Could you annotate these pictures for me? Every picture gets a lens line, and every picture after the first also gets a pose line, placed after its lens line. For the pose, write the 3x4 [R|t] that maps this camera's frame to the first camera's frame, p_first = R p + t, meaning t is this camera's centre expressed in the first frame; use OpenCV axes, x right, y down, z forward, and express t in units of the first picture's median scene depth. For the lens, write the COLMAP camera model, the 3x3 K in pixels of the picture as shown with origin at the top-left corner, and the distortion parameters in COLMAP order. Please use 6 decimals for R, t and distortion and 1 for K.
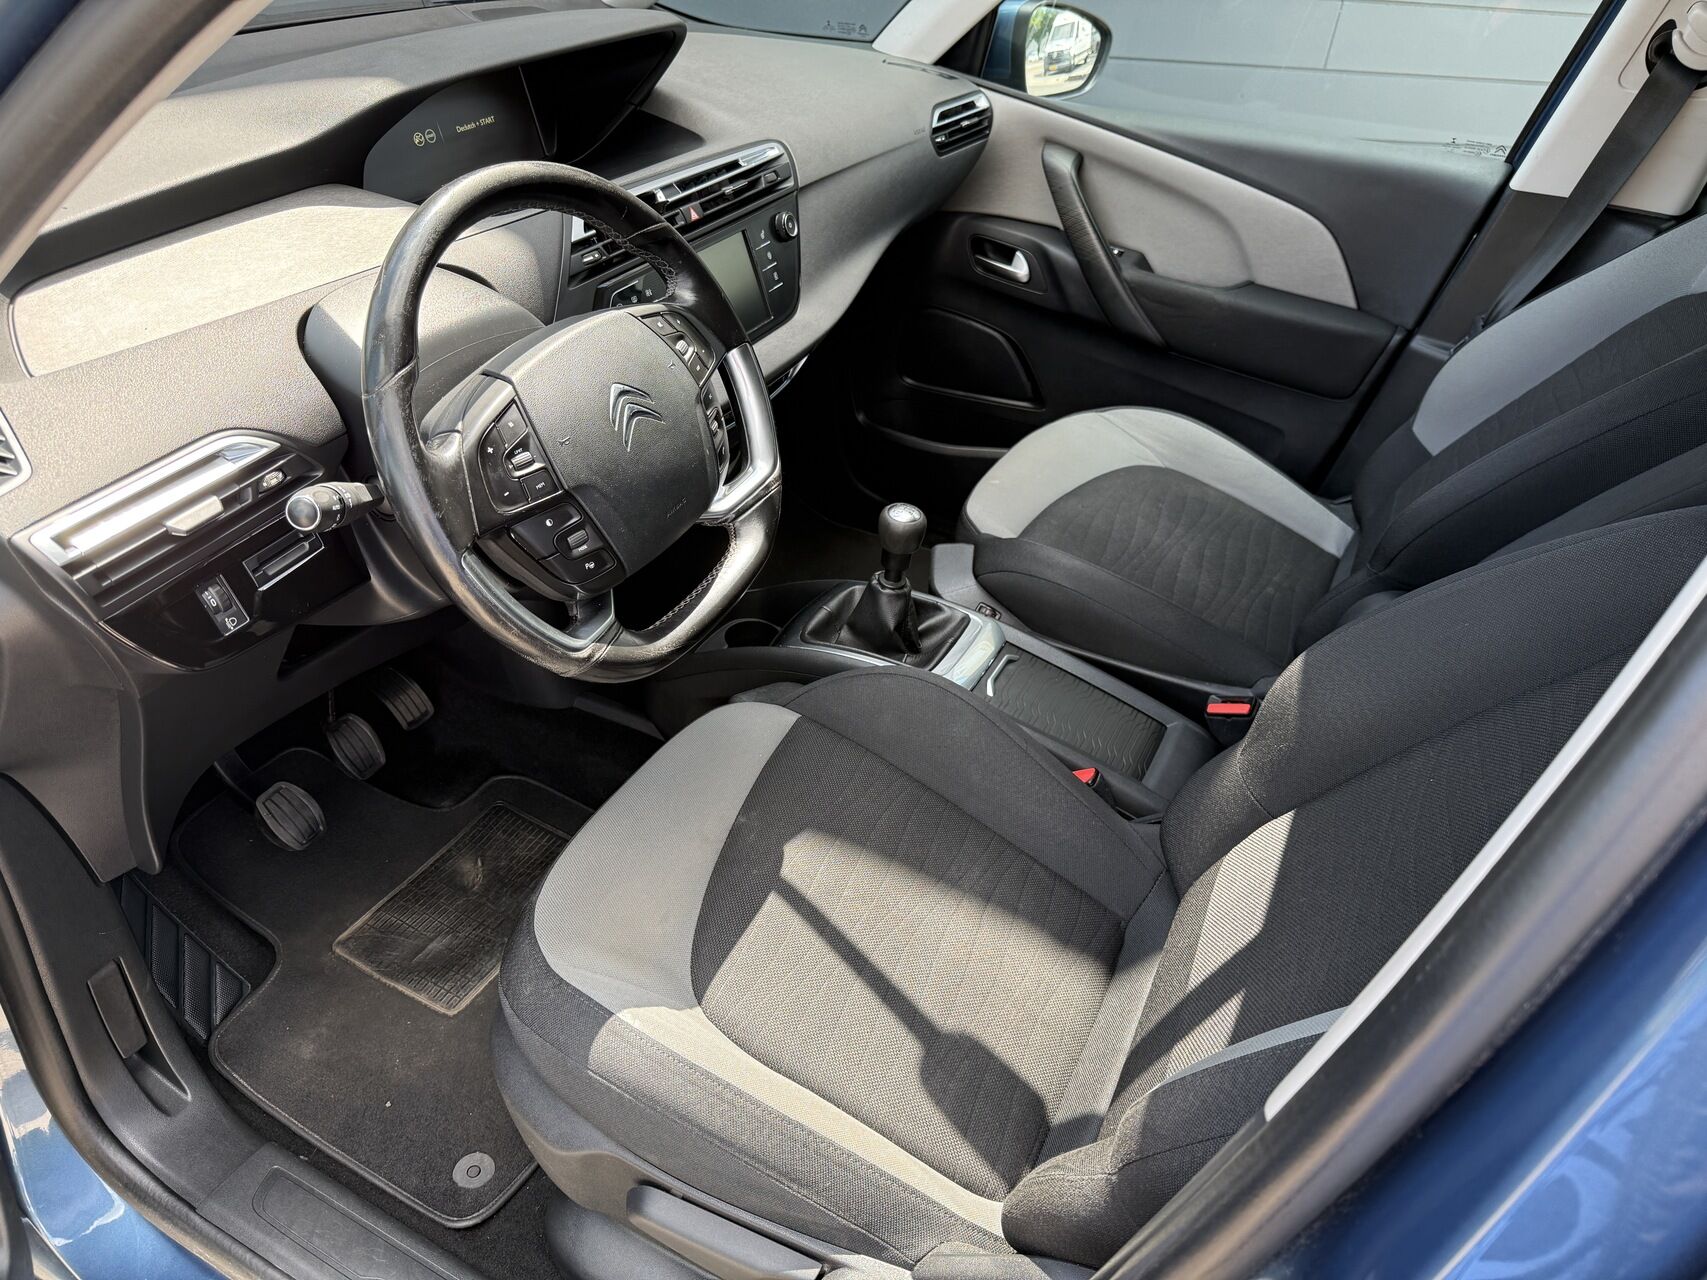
lens RADIAL K [[1214.4, 0, 853.5], [0, 1214.4, 640.0], [0, 0, 1]] dist [-0.008159, 0.000867]
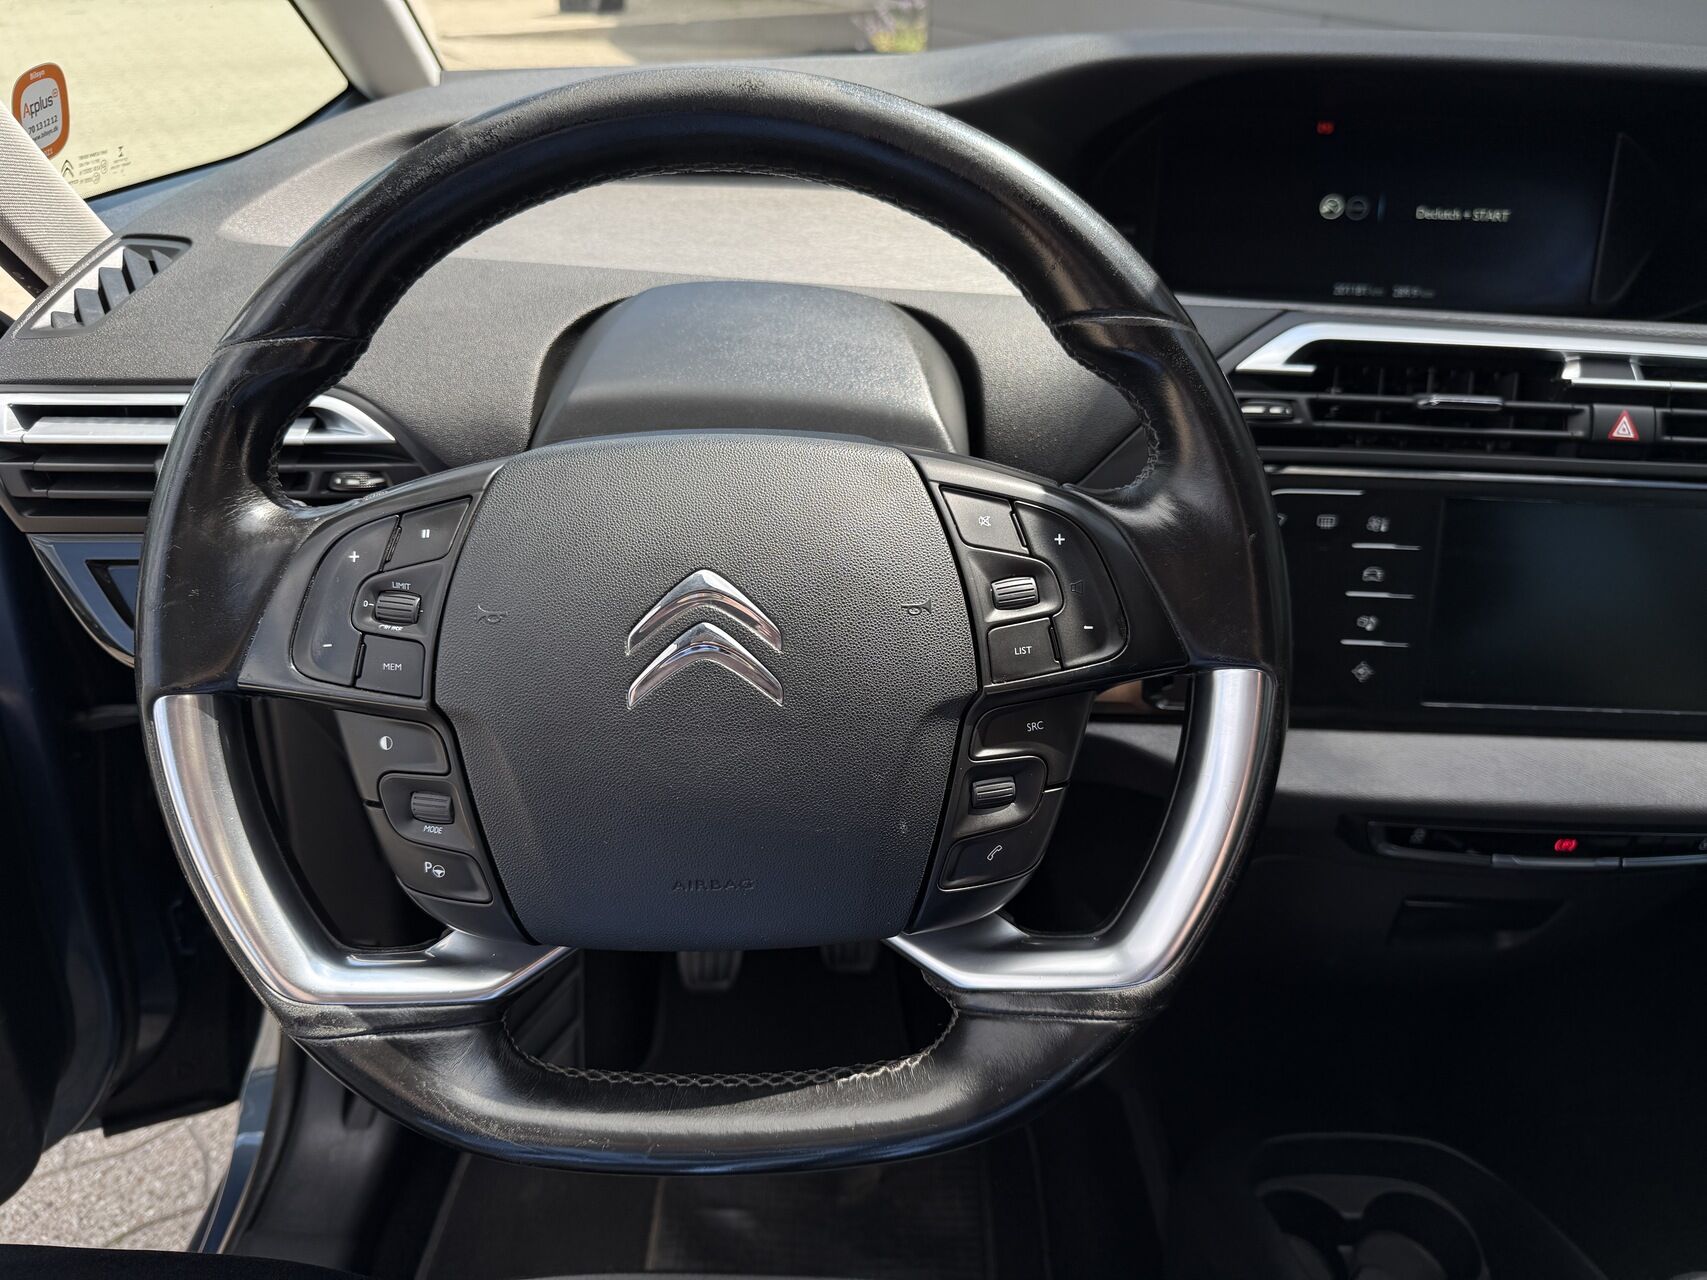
lens RADIAL K [[1214.4, 0, 853.5], [0, 1214.4, 640.0], [0, 0, 1]] dist [-0.008159, 0.000867]
pose [[0.449836, 0.431533, -0.781938, 0.124818], [-0.534378, 0.831558, 0.151498, -0.199656], [0.715603, 0.349701, 0.604667, 0.549004]]
